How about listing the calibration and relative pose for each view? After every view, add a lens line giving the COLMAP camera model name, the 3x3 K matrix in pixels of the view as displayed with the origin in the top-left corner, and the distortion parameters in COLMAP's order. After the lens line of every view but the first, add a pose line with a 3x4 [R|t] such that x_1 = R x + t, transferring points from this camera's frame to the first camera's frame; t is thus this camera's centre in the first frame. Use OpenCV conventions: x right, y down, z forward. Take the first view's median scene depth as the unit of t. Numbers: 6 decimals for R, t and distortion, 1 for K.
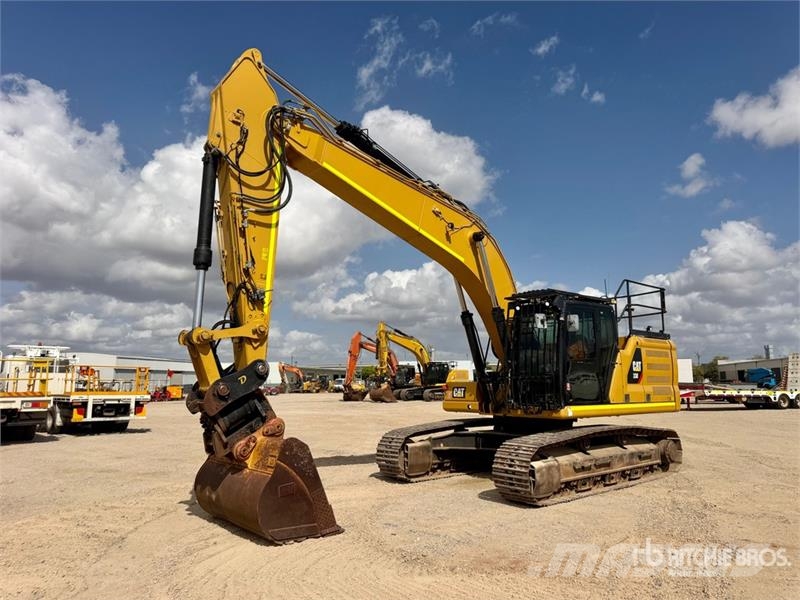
lens RADIAL K [[610.8, 0, 419.8], [0, 610.8, 292.6], [0, 0, 1]] dist [0.018785, -0.005670]
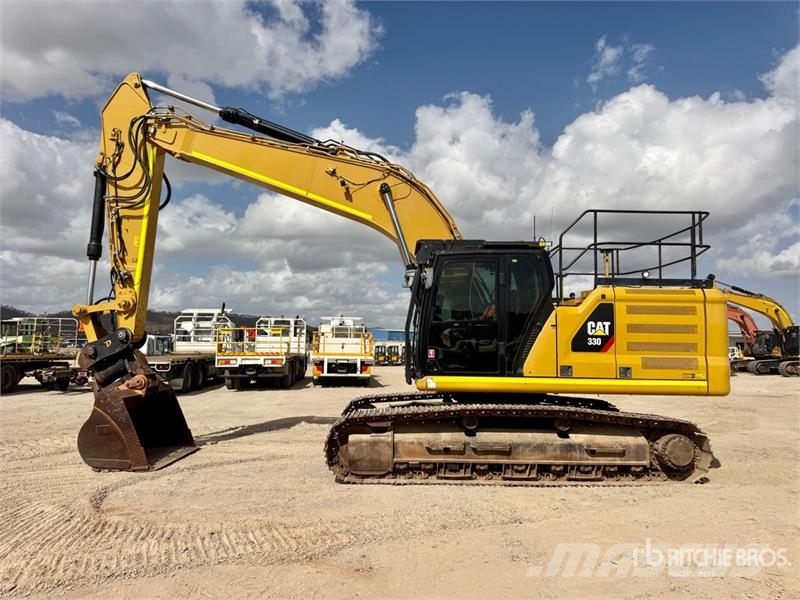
lens RADIAL K [[607.1, 0, 400.0], [0, 607.1, 300.0], [0, 0, 1]] dist [0.034827, -0.014069]
pose [[0.733464, -0.043575, -0.678330, 0.404439], [0.088629, 0.995554, 0.031879, 0.025847], [0.673925, -0.083502, 0.734065, 0.189331]]
